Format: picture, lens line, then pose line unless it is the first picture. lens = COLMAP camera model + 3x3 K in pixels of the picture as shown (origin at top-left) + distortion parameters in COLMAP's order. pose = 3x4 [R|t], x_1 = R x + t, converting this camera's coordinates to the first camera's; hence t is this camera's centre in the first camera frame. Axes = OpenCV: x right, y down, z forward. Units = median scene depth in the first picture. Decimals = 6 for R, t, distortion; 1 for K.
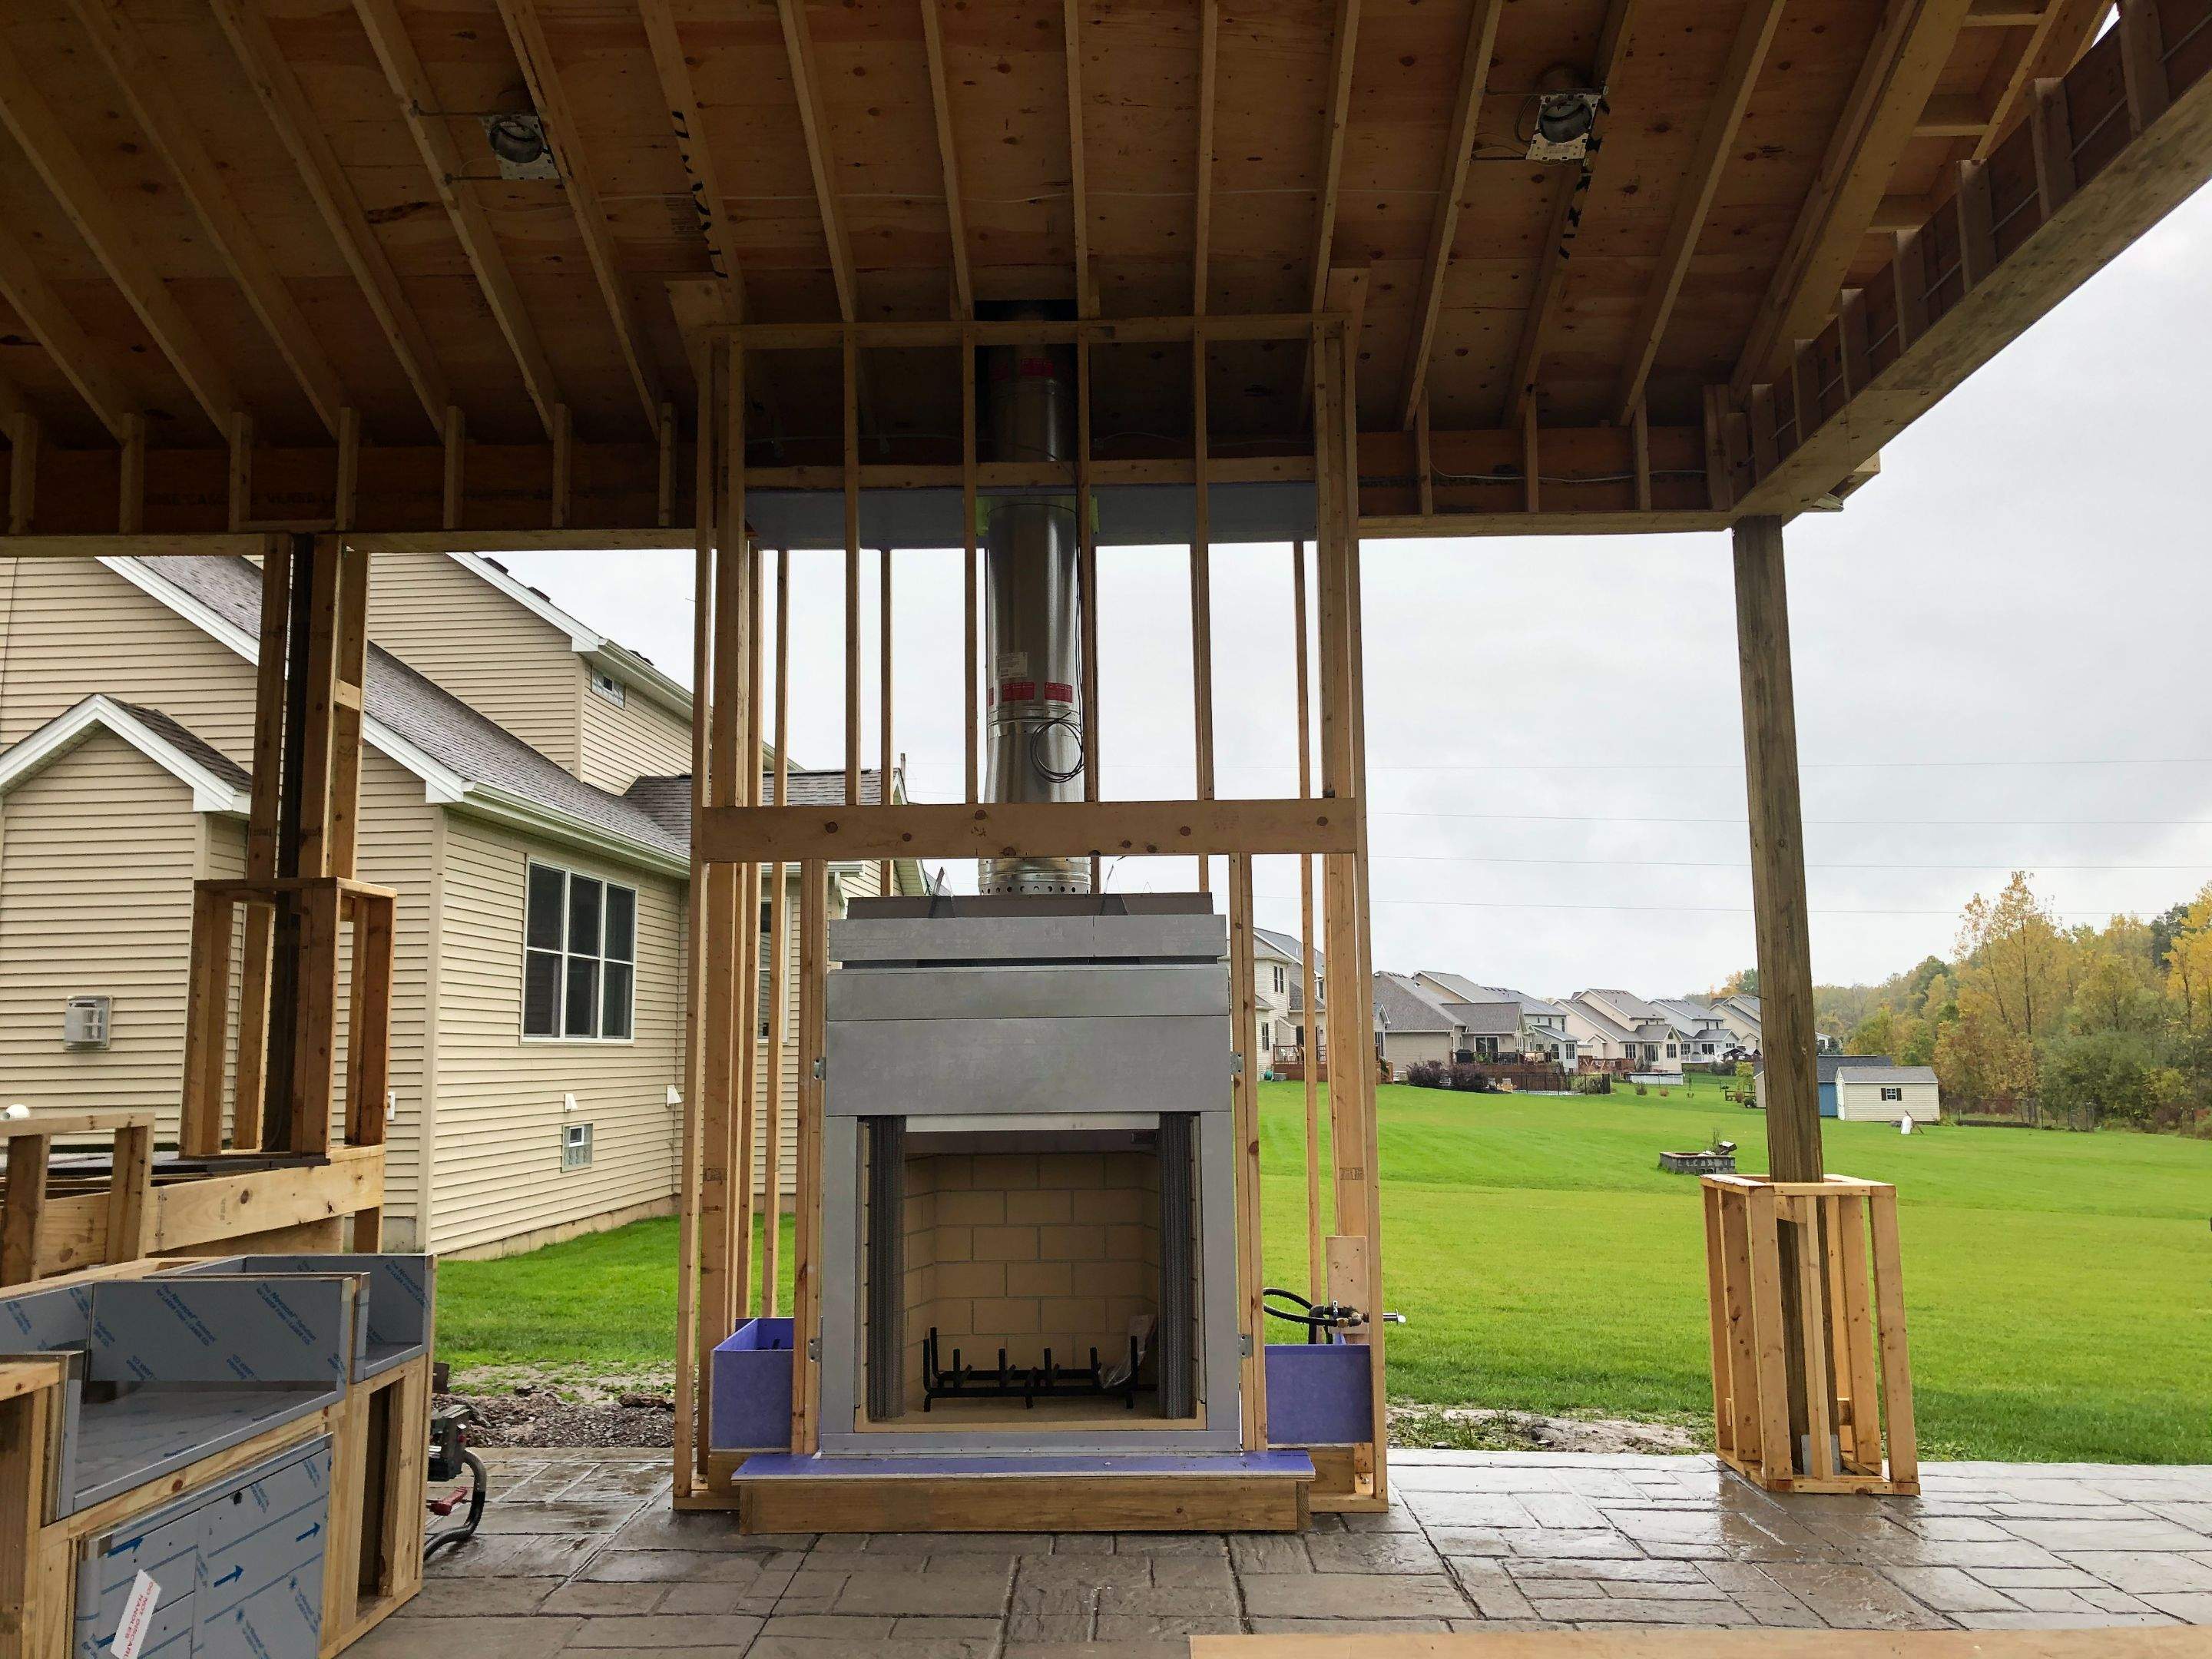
lens RADIAL K [[1800.0, 0, 1102.6], [0, 1800.0, 795.5], [0, 0, 1]] dist [0.025881, -0.010371]
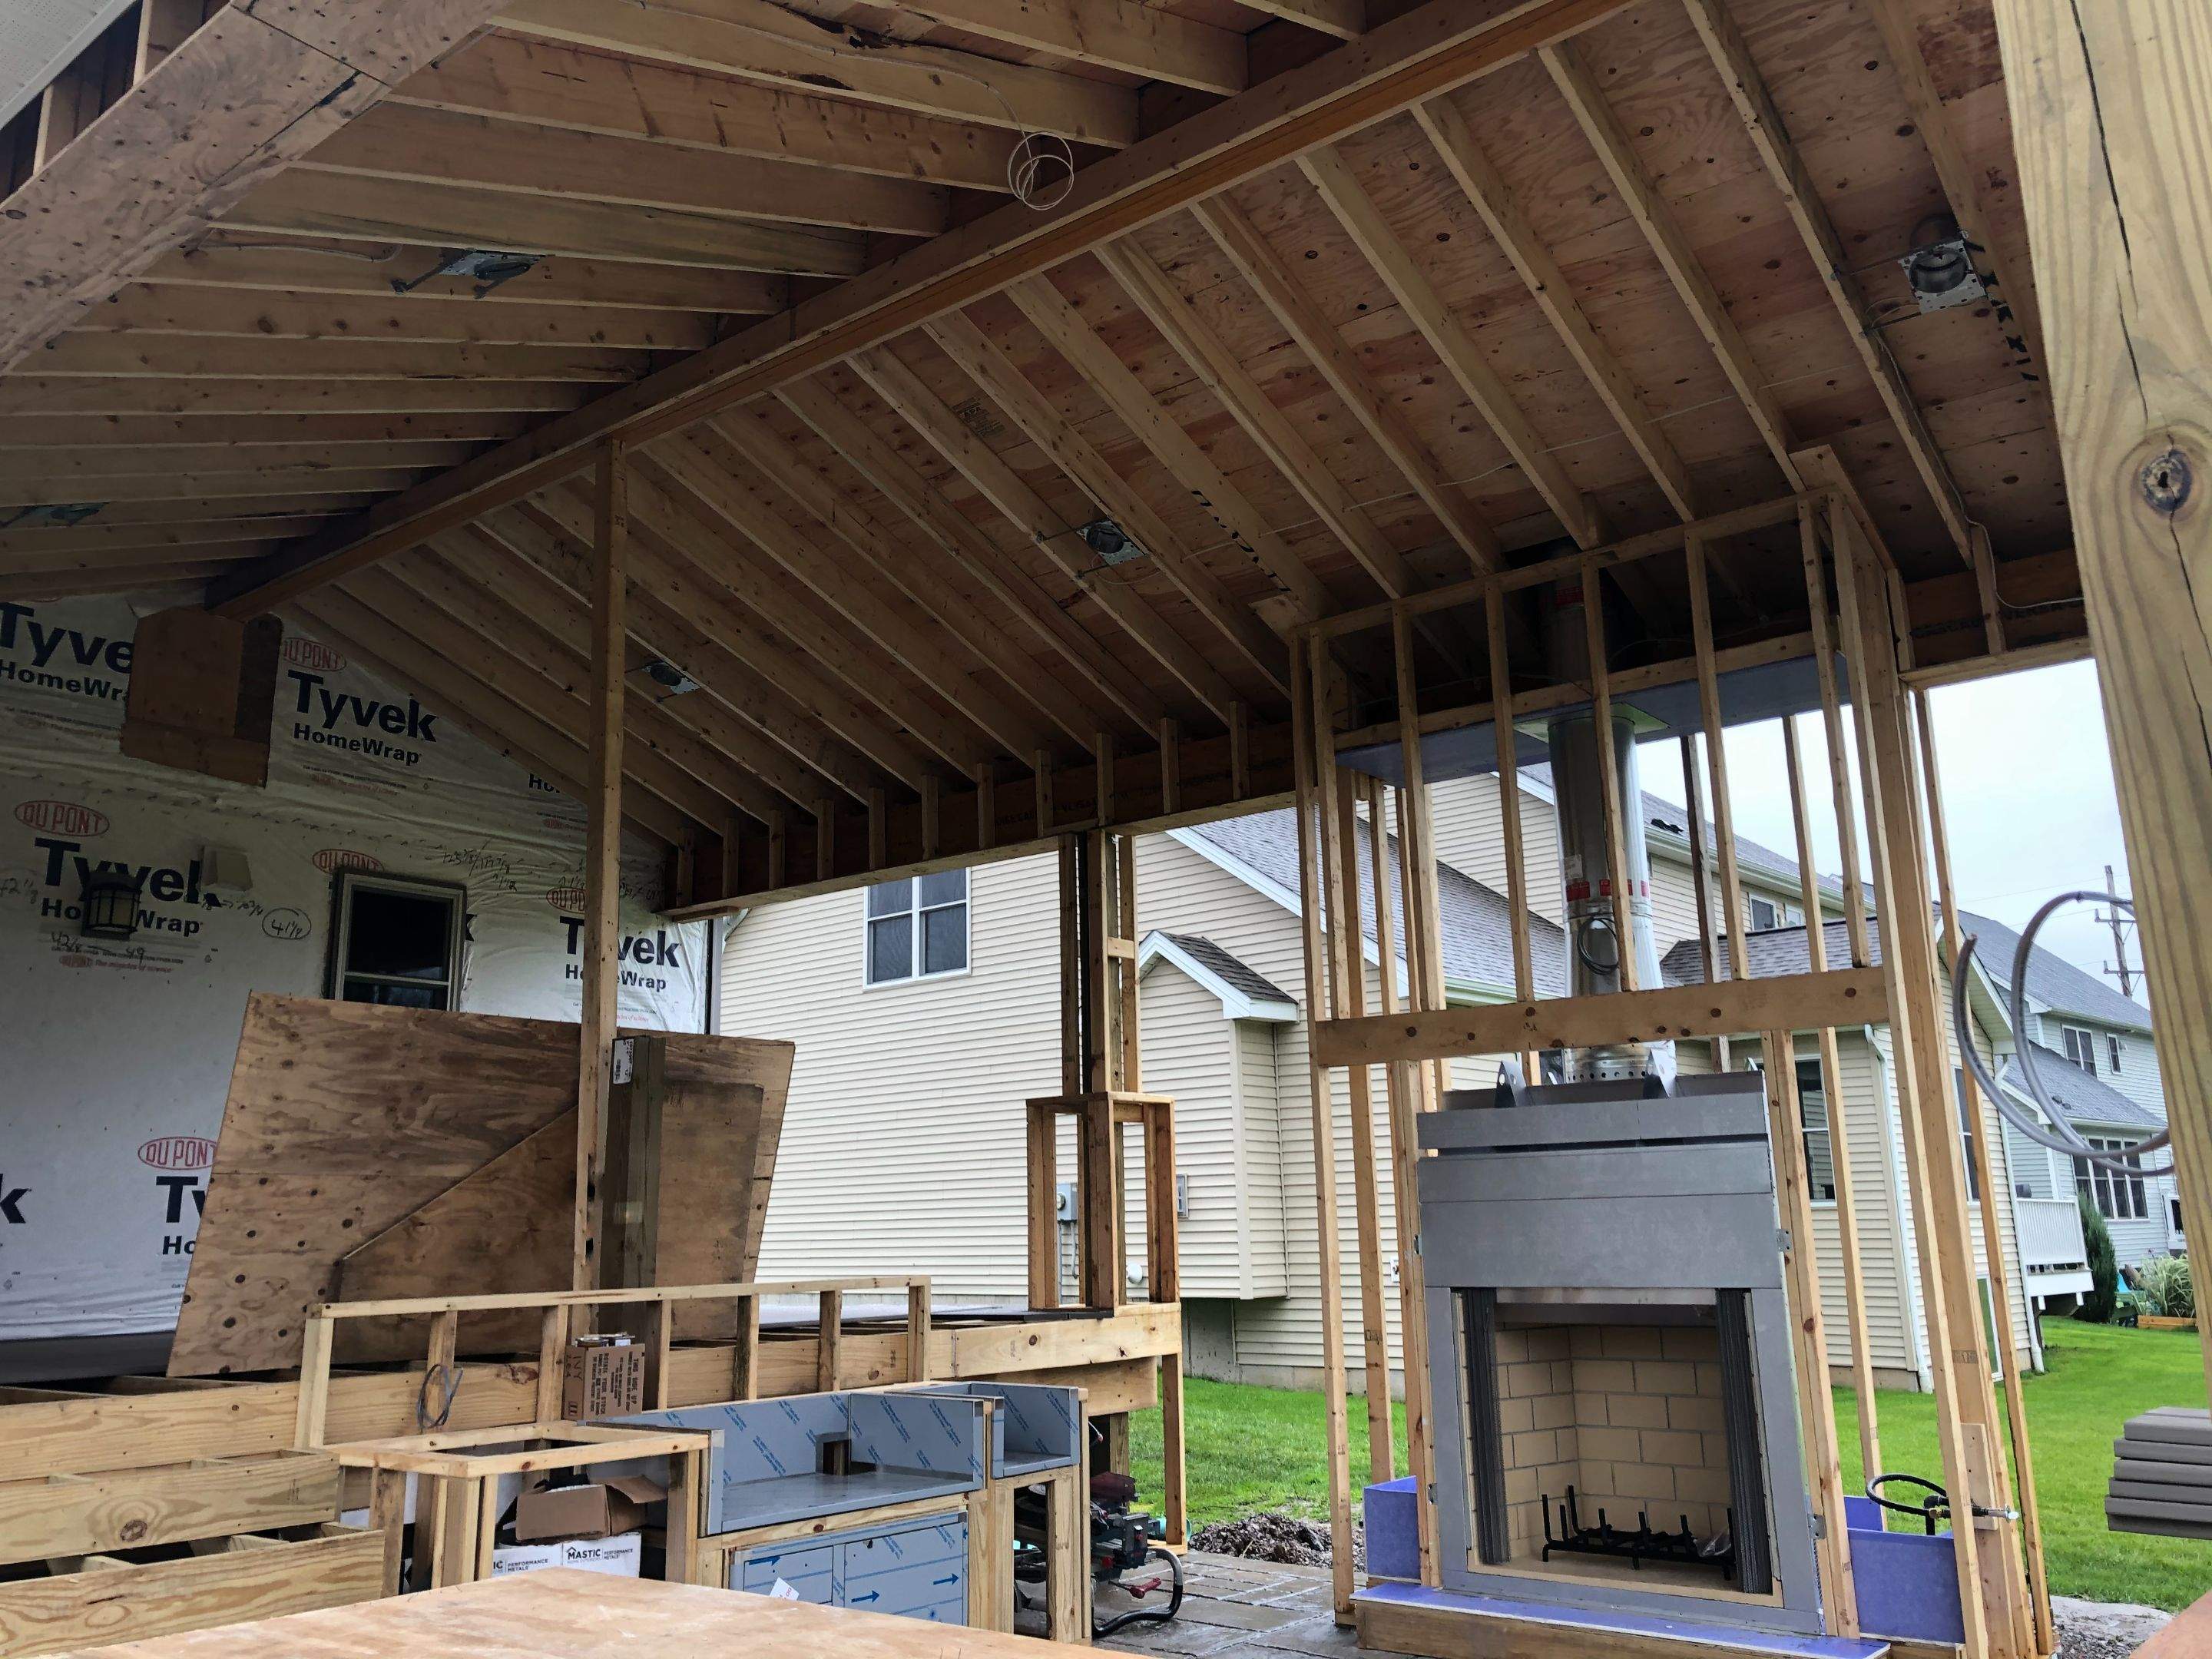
lens RADIAL K [[1799.1, 0, 1105.6], [0, 1799.1, 799.0], [0, 0, 1]] dist [0.006857, 0.011863]
pose [[0.793676, -0.146429, -0.590455, 0.383245], [0.096484, 0.988613, -0.115478, -0.015472], [0.600641, 0.034683, 0.798766, -0.048774]]
